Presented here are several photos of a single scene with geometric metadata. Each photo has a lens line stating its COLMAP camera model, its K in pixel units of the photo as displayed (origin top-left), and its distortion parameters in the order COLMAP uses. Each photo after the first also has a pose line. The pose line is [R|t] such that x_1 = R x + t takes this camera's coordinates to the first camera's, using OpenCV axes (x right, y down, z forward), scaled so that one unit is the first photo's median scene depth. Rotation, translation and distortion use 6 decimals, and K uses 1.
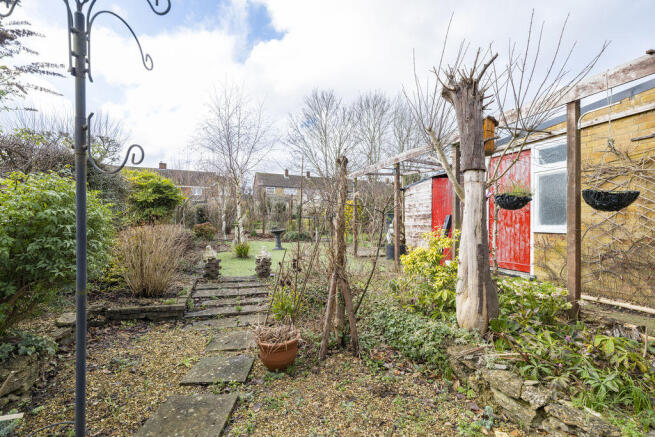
lens RADIAL K [[304.1, 0, 327.5], [0, 304.1, 218.5], [0, 0, 1]] dist [-0.001063, -0.000492]
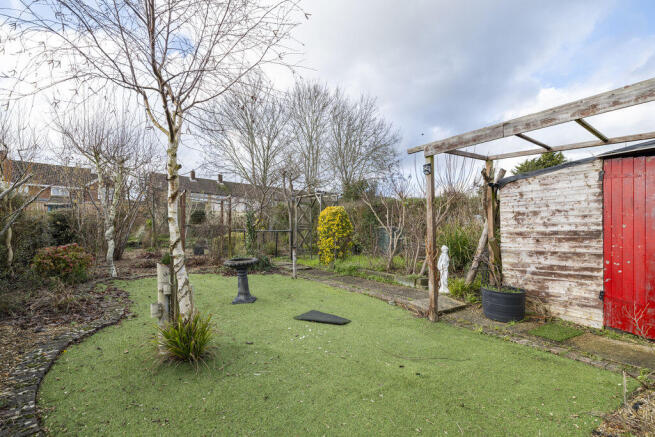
lens RADIAL K [[305.1, 0, 325.2], [0, 305.1, 230.0], [0, 0, 1]] dist [-0.001521, -0.000397]
pose [[0.954804, 0.001297, 0.297233, -0.147714], [-0.001541, 0.999999, 0.000585, -0.009661], [-0.297232, -0.001016, 0.954805, 0.397509]]
